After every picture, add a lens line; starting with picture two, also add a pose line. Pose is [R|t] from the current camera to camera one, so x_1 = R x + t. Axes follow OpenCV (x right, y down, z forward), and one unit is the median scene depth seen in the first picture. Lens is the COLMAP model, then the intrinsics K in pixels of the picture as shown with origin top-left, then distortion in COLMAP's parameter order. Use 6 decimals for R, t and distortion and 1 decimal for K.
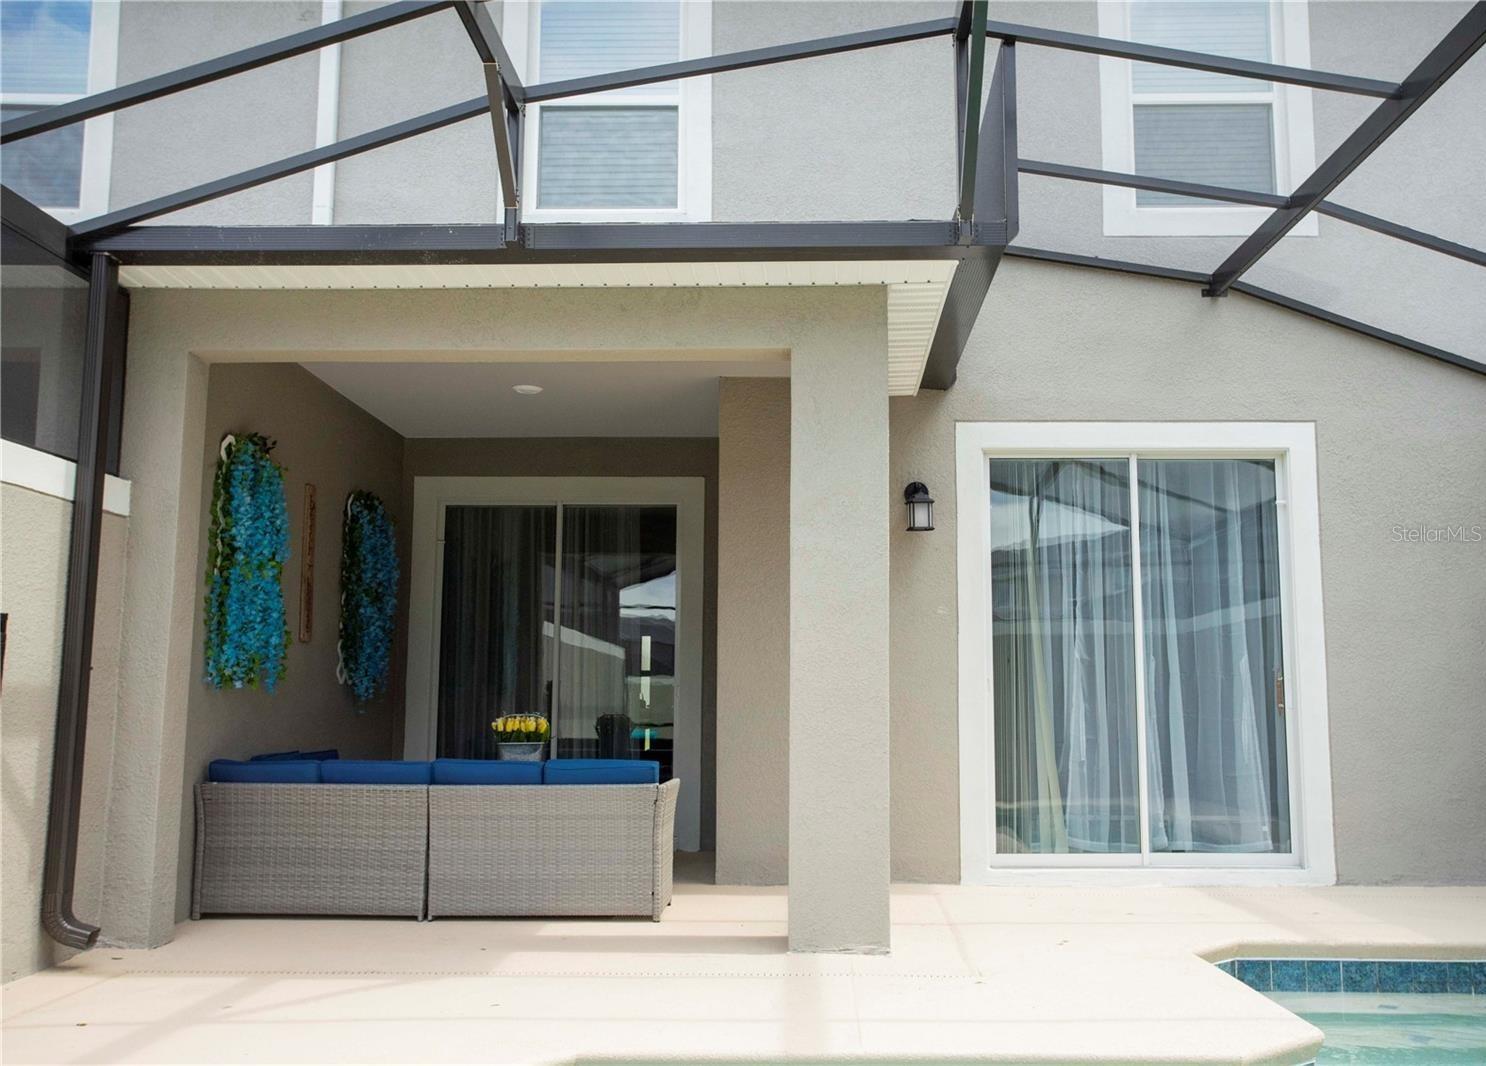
lens RADIAL K [[1354.4, 0, 805.7], [0, 1354.4, 535.1], [0, 0, 1]] dist [-0.008775, 0.024825]
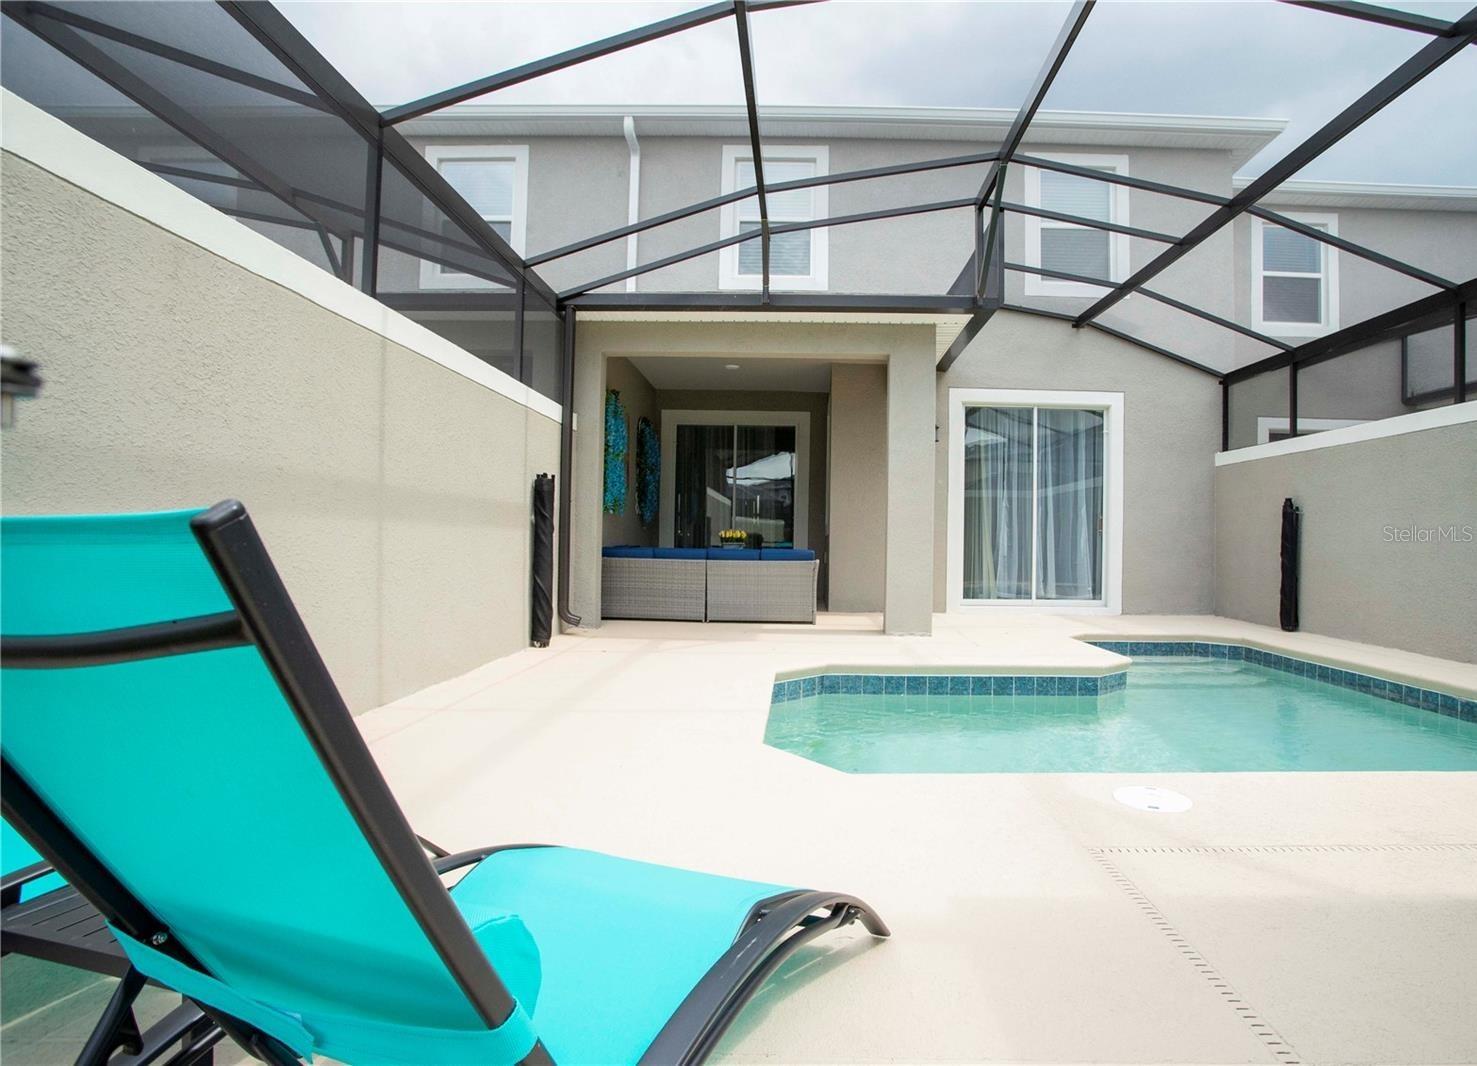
lens RADIAL K [[768.2, 0, 804.9], [0, 768.2, 536.1], [0, 0, 1]] dist [-0.087771, 0.023086]
pose [[0.999874, 0.014823, 0.005673, -0.113395], [-0.015414, 0.992112, 0.124400, -0.003171], [-0.003784, -0.124472, 0.992216, -0.159832]]
